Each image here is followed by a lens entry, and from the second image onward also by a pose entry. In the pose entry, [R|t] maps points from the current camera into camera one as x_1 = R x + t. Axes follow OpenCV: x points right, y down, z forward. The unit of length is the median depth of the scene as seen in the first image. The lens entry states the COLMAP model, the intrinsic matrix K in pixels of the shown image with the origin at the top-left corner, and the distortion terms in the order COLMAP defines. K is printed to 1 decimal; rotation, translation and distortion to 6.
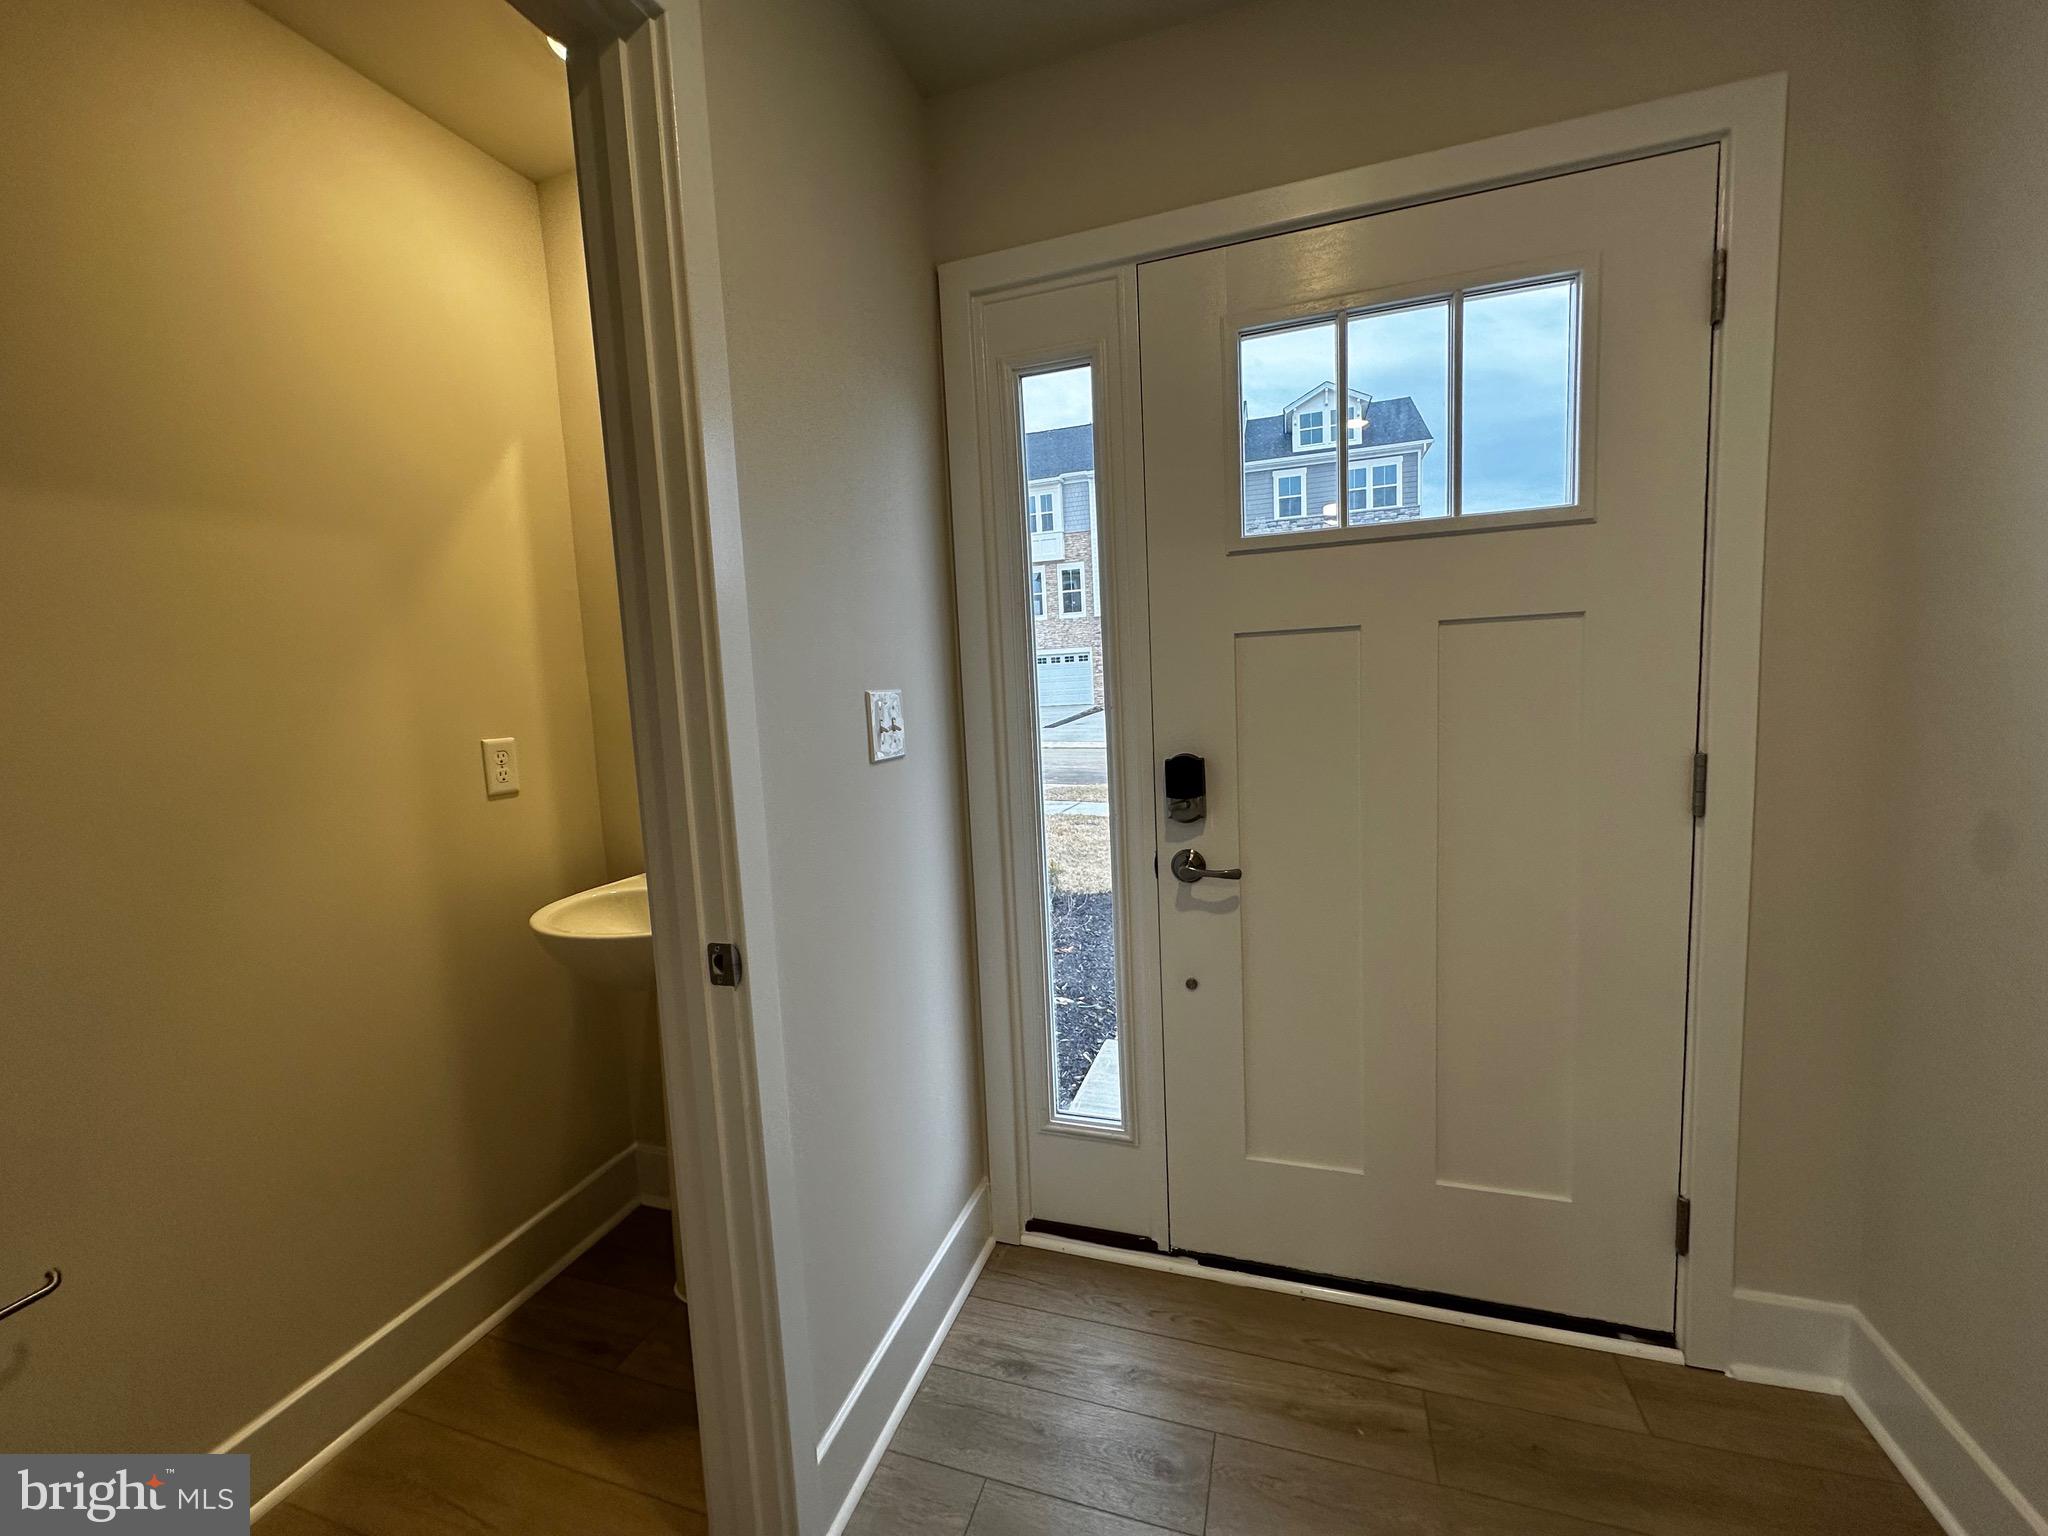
lens RADIAL K [[821.0, 0, 1024.0], [0, 821.0, 768.0], [0, 0, 1]] dist [0.001168, 0.000639]
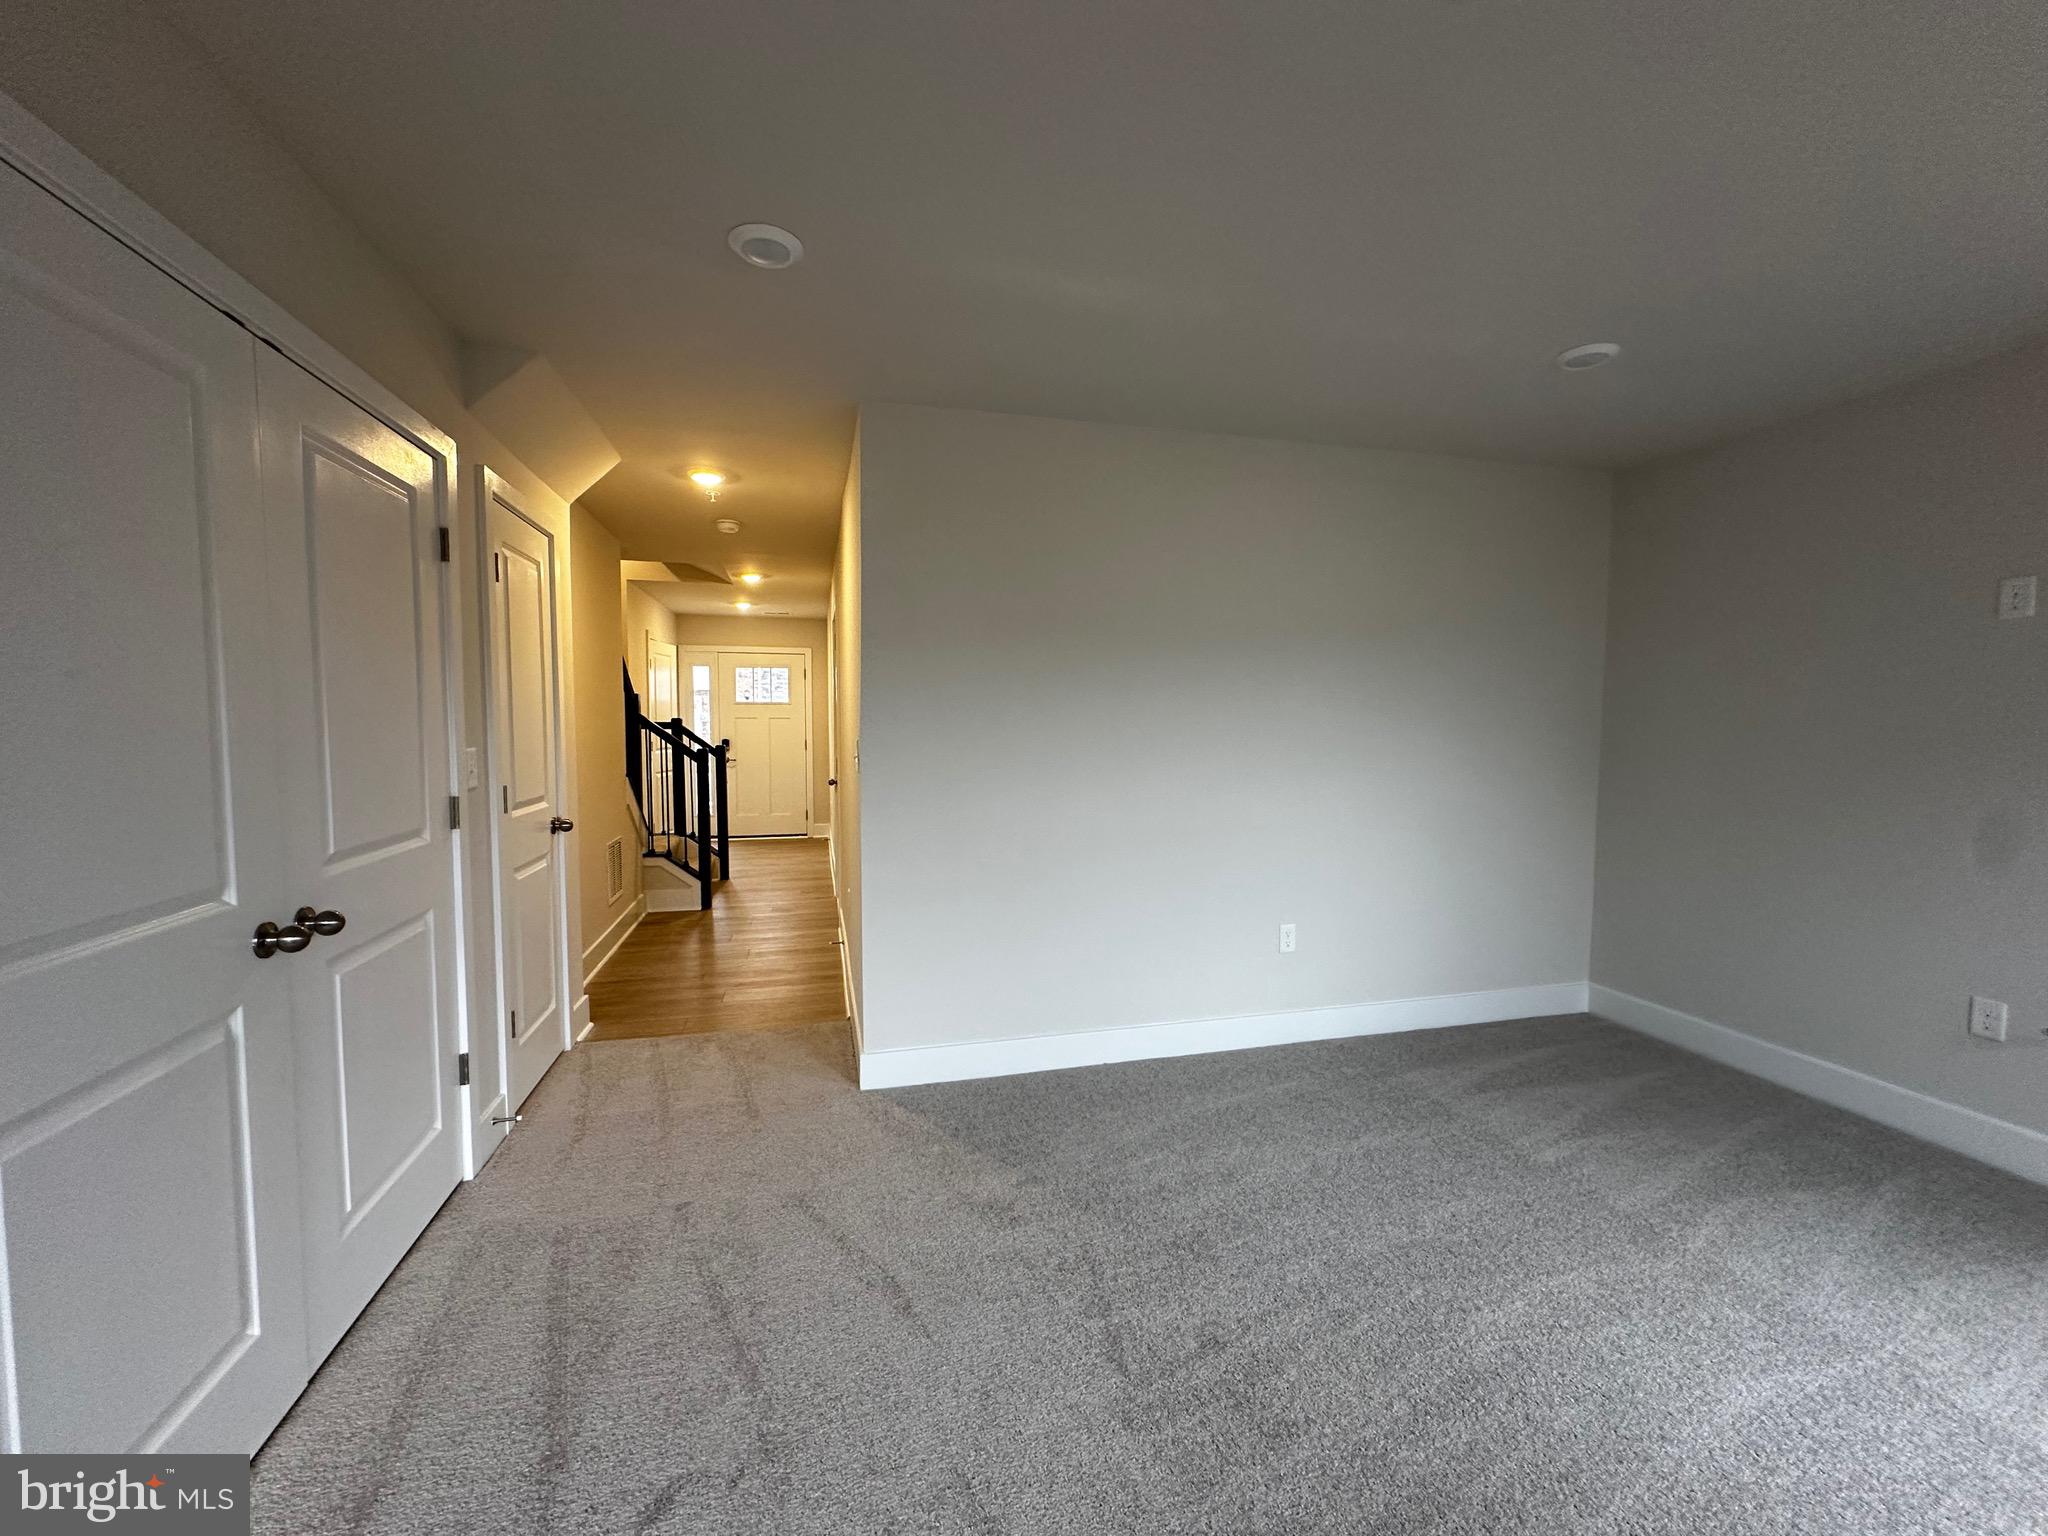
lens RADIAL K [[821.0, 0, 1024.0], [0, 821.0, 768.0], [0, 0, 1]] dist [0.001168, 0.000639]
pose [[0.843758, 0.020778, 0.536322, -1.213207], [0.008867, 0.998574, -0.052636, 0.552986], [-0.536651, 0.049168, 0.842370, -5.353848]]
